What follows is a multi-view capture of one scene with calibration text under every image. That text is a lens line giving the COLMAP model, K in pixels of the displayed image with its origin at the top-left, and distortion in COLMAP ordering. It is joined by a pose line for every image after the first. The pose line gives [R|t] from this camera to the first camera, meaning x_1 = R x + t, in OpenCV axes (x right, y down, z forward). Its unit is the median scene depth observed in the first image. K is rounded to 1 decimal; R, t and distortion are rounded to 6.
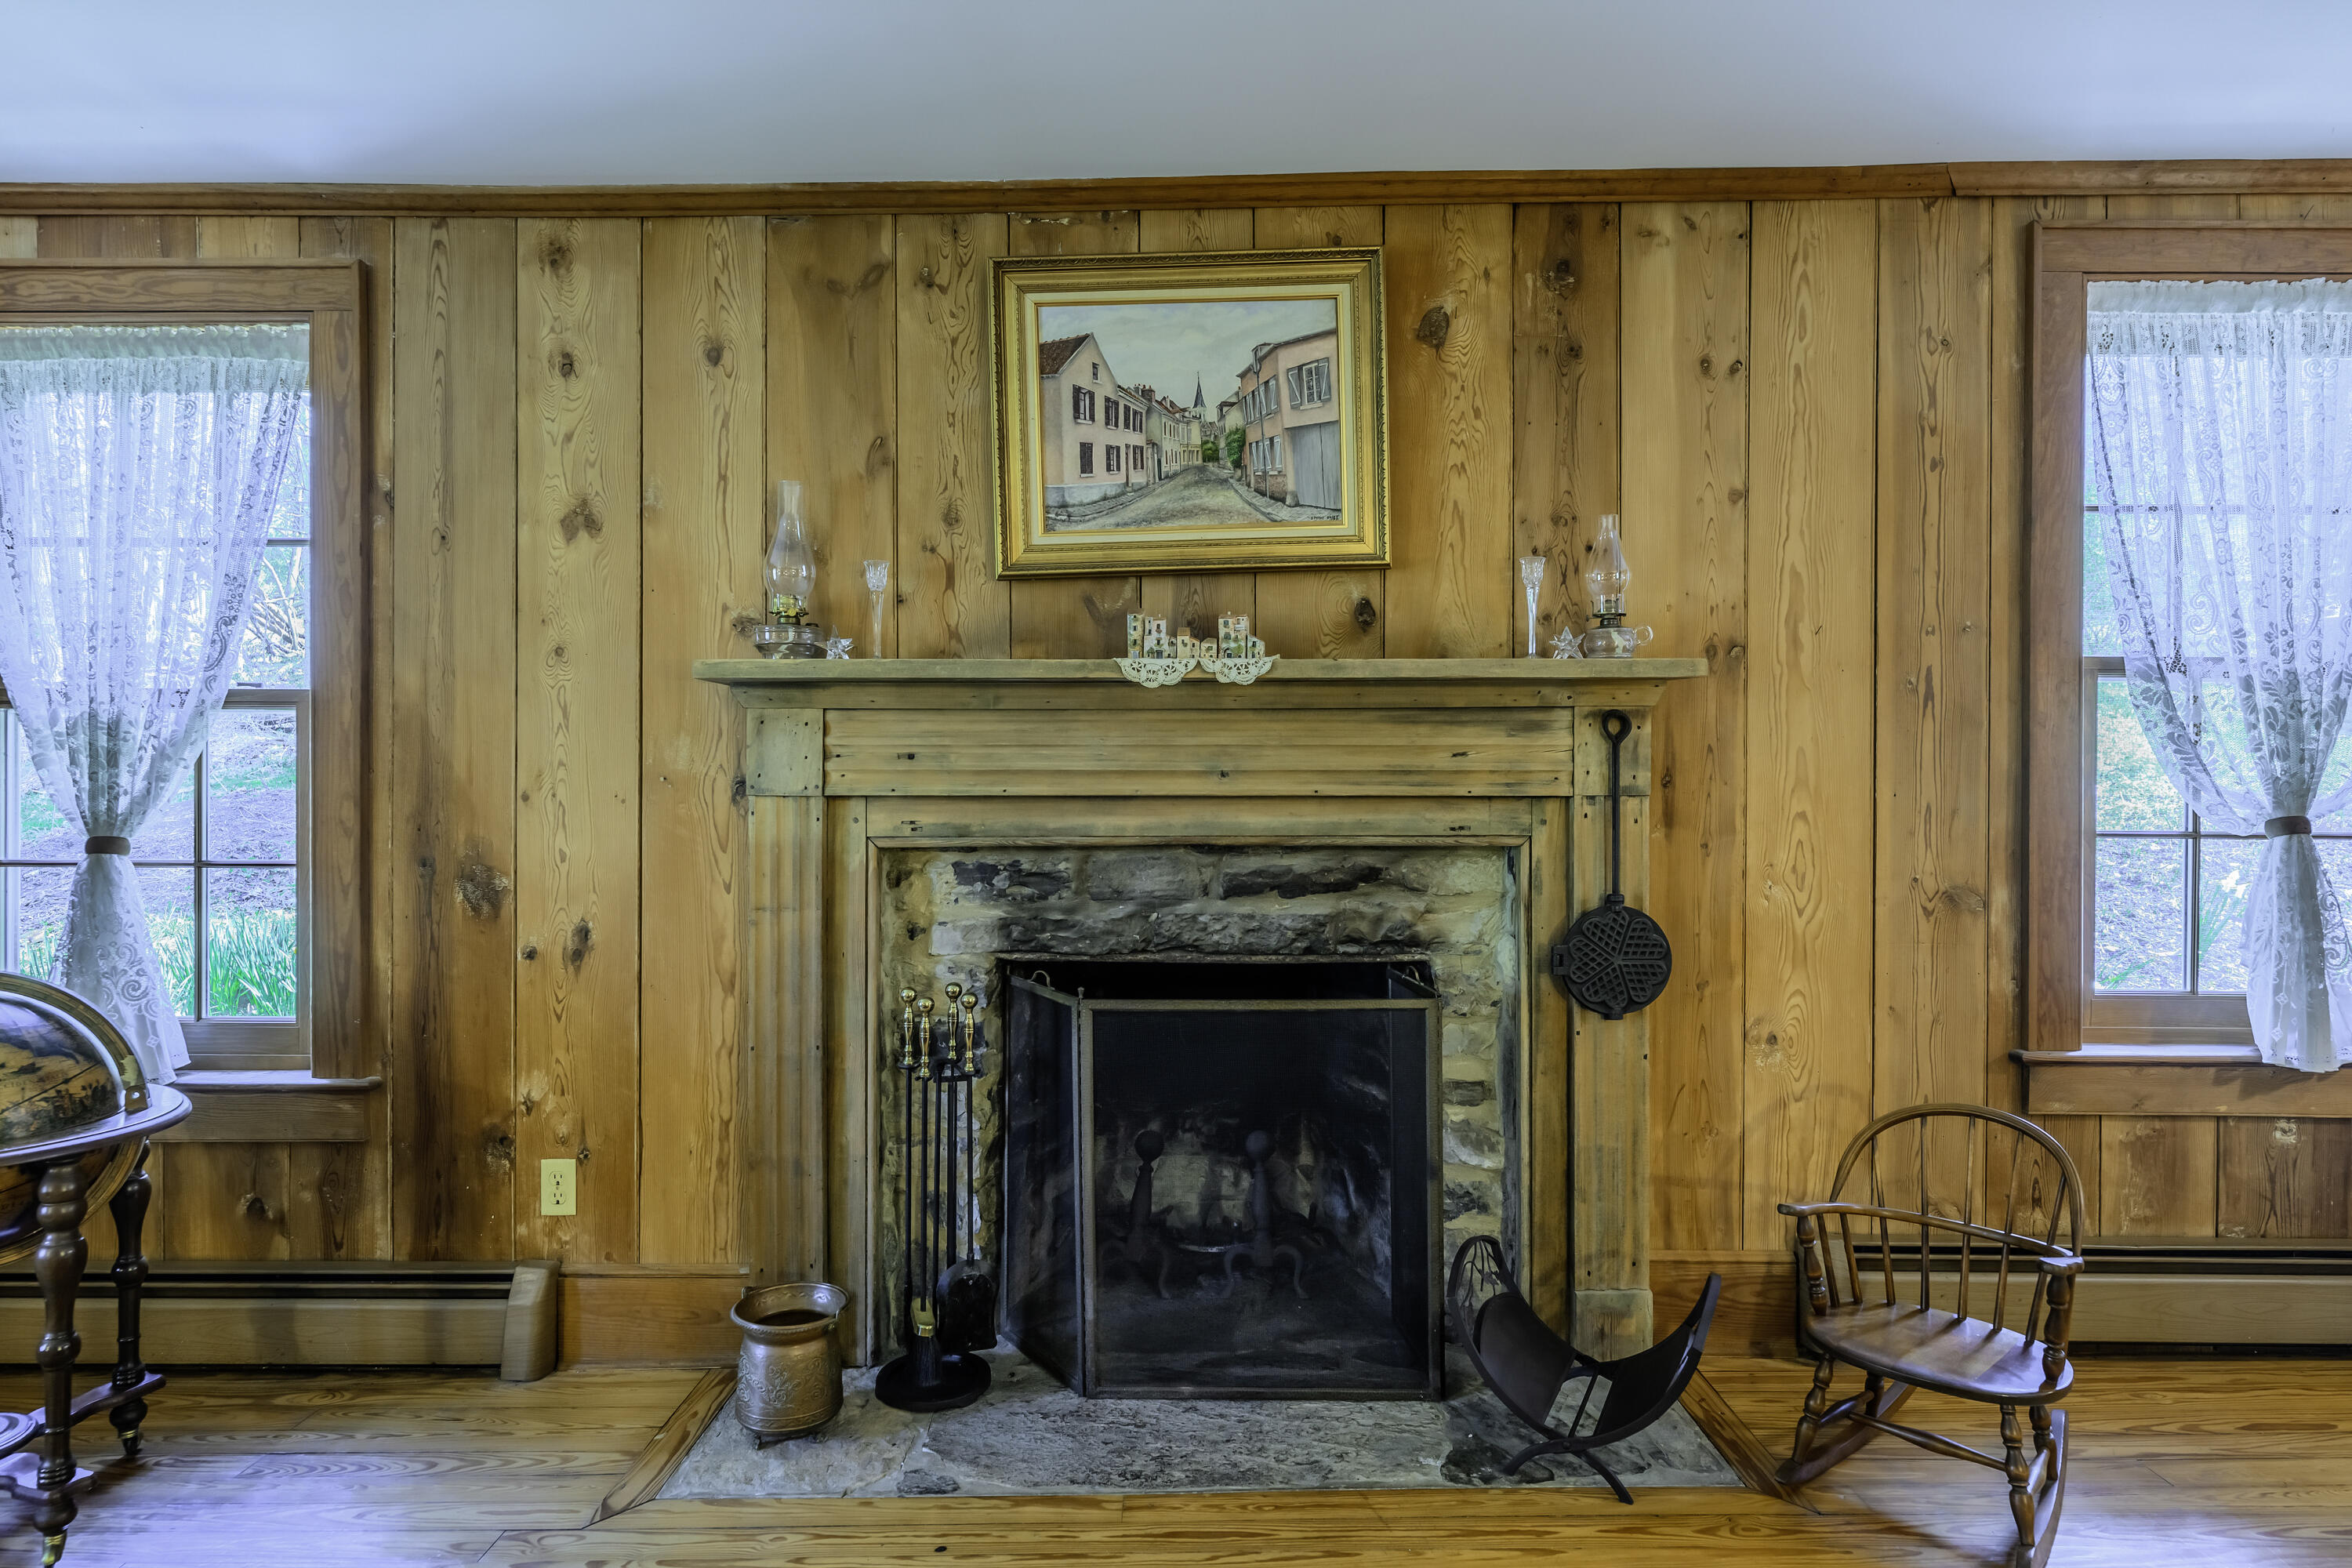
lens RADIAL K [[1288.8, 0, 1161.0], [0, 1288.8, 793.9], [0, 0, 1]] dist [-0.003260, -0.003148]
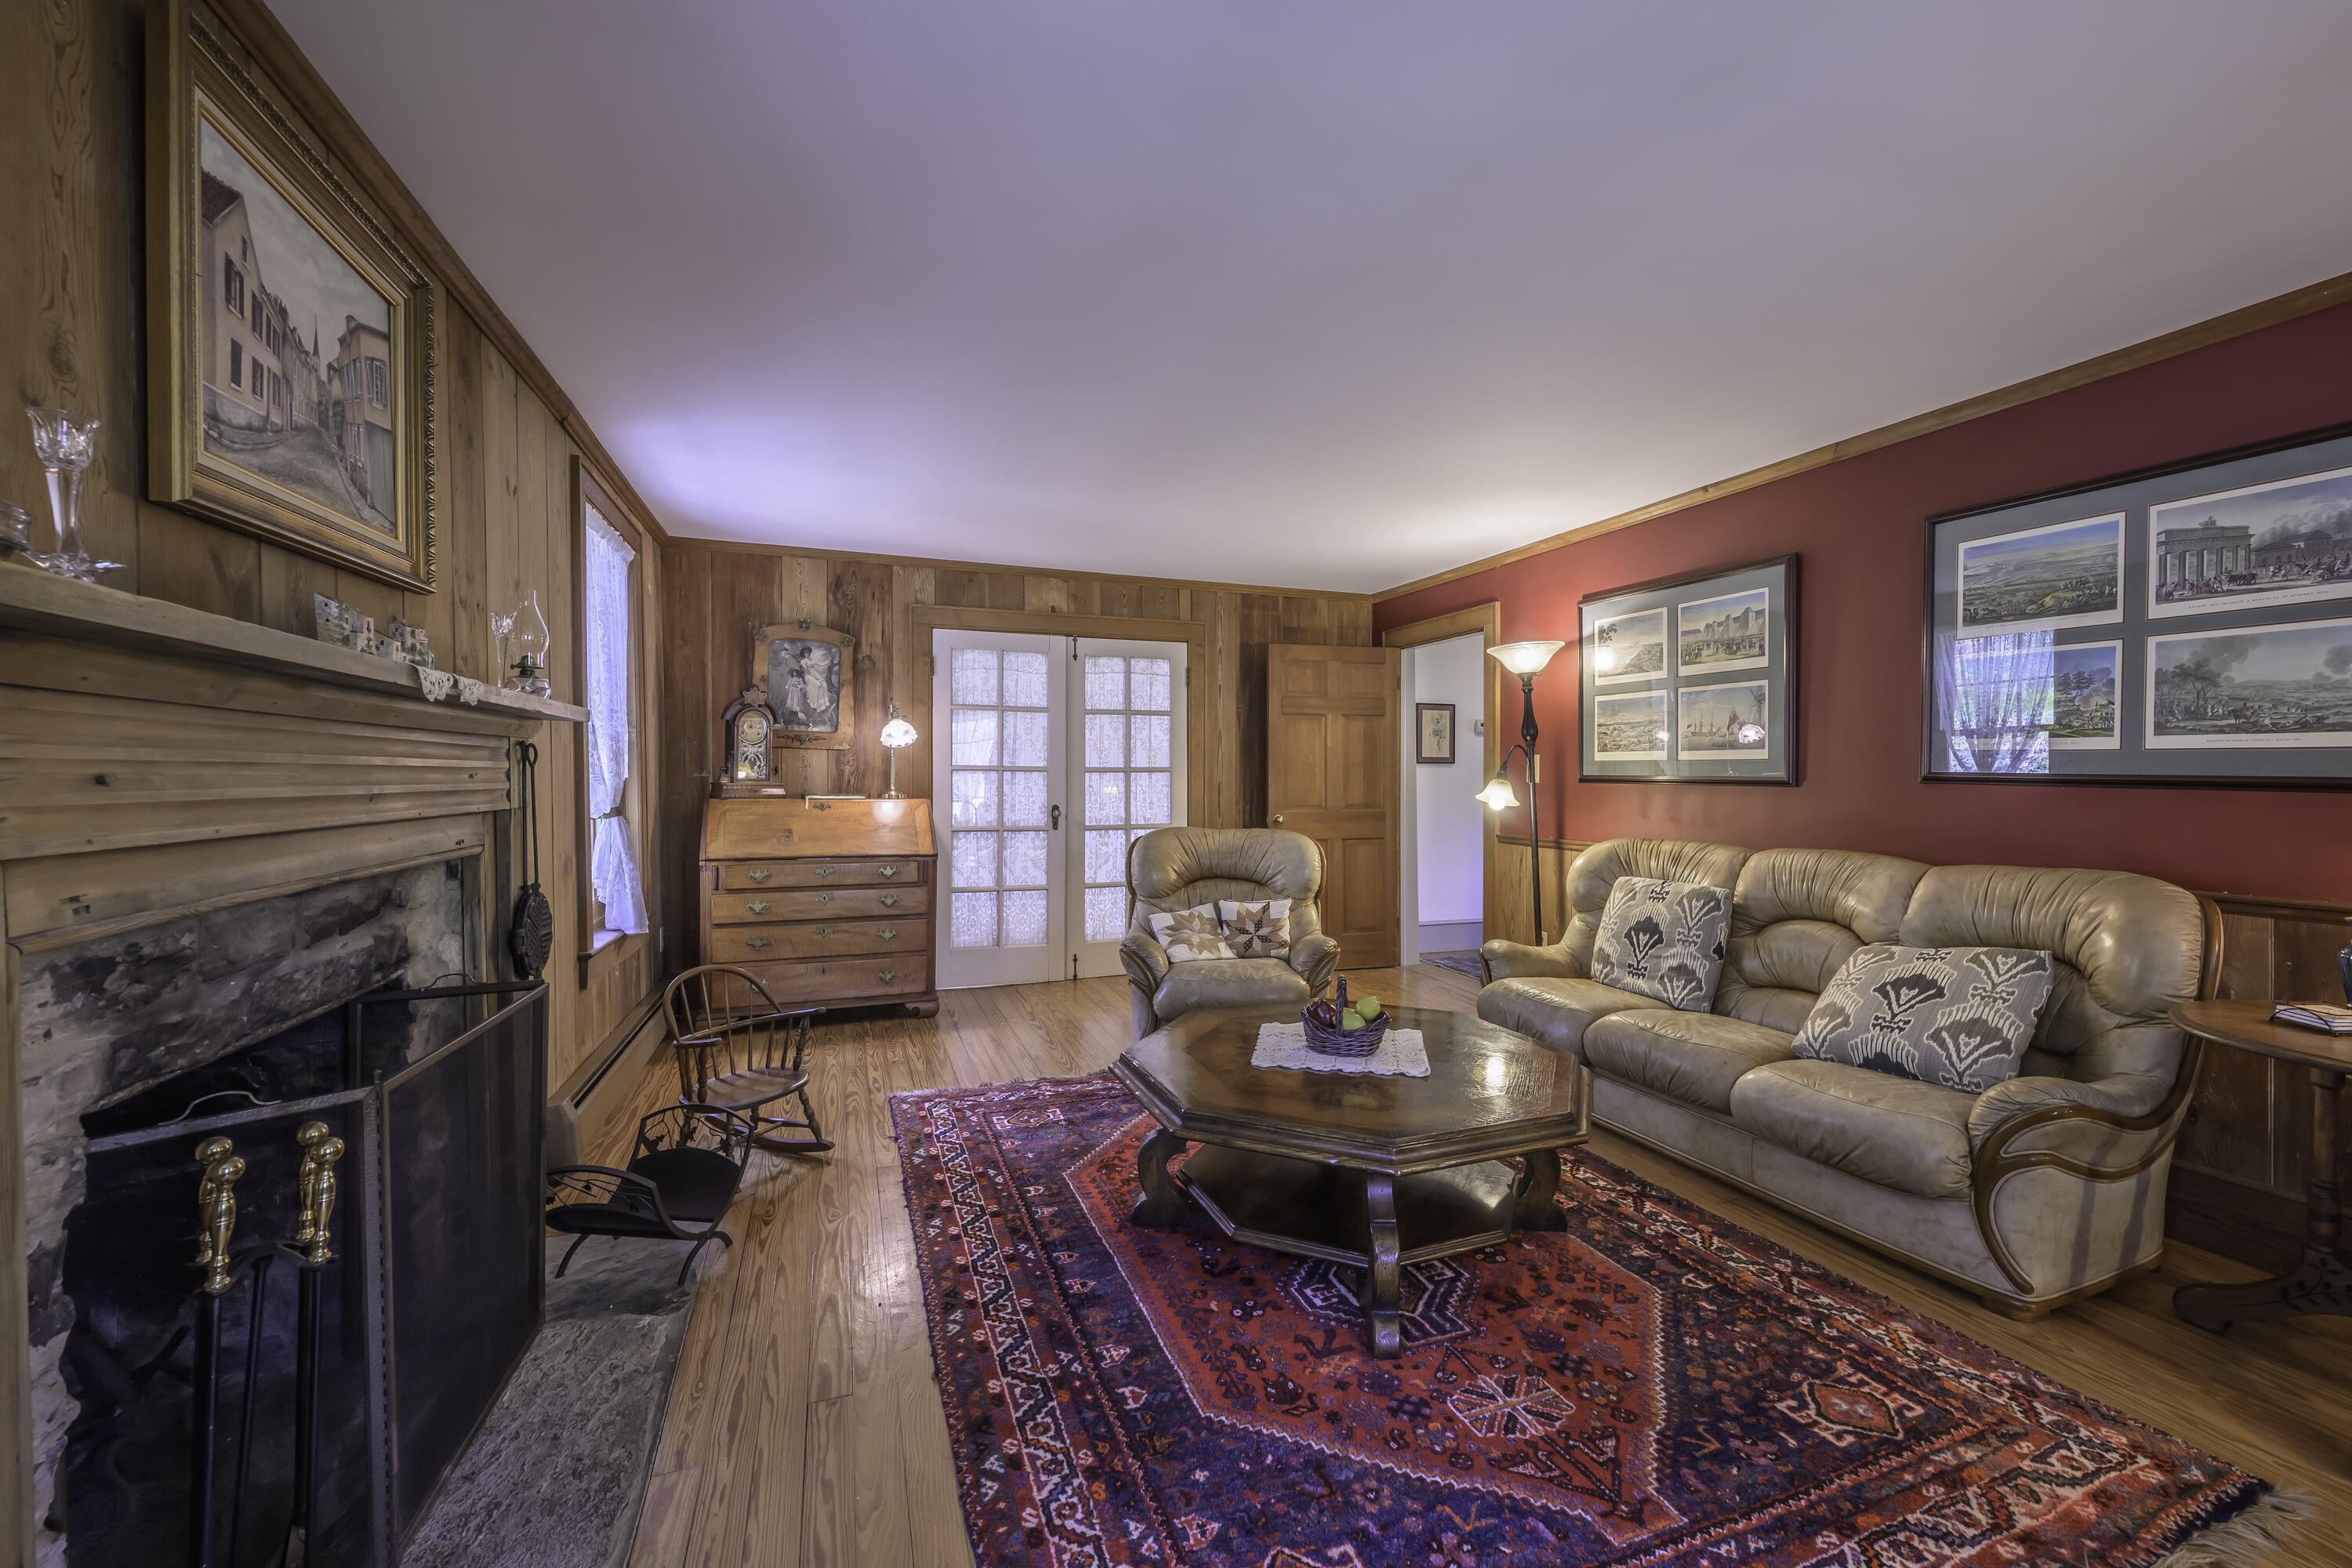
lens RADIAL K [[951.1, 0, 1177.7], [0, 951.1, 795.0], [0, 0, 1]] dist [-0.003510, -0.001479]
pose [[-0.350022, -0.020369, 0.936520, -0.732659], [0.014228, 0.999533, 0.027057, -0.026722], [-0.936633, 0.022795, -0.349569, 0.692159]]
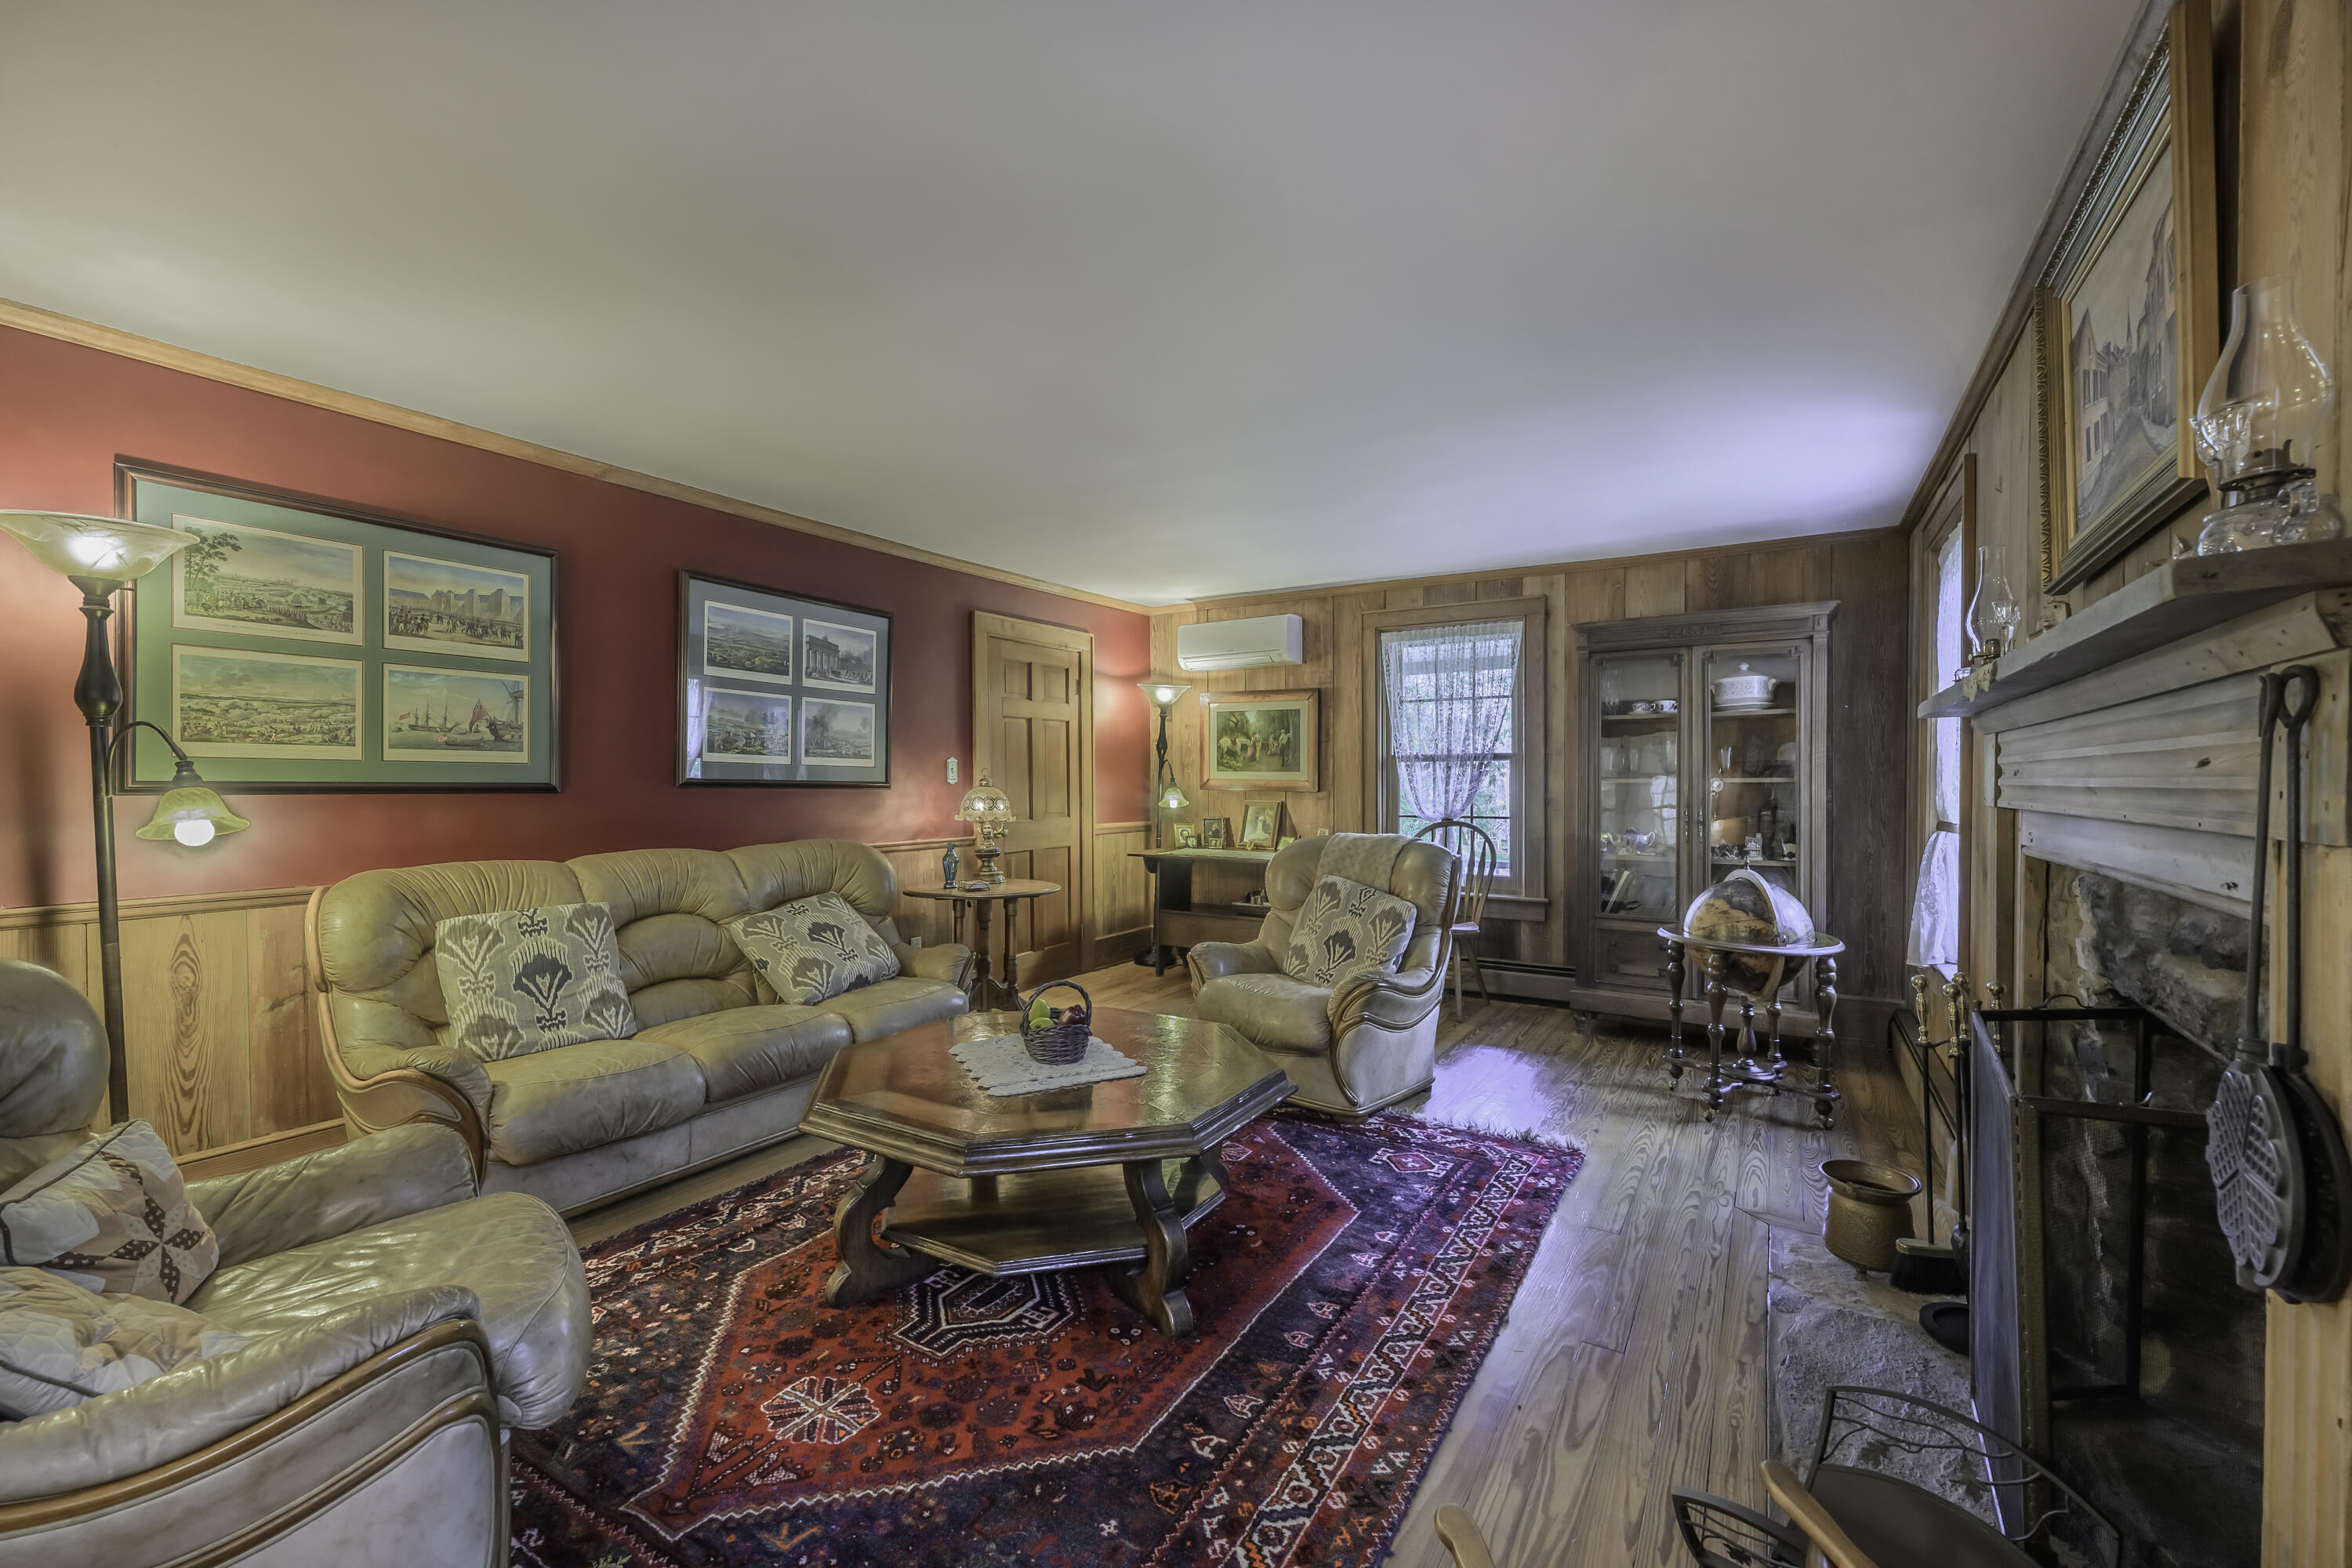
lens RADIAL K [[951.1, 0, 1184.4], [0, 951.1, 786.5], [0, 0, 1]] dist [-0.003510, -0.001479]
pose [[-0.512690, 0.004951, -0.858560, 0.847670], [-0.008489, 0.999905, 0.010835, -0.019726], [0.858532, 0.012843, -0.512599, 0.795247]]
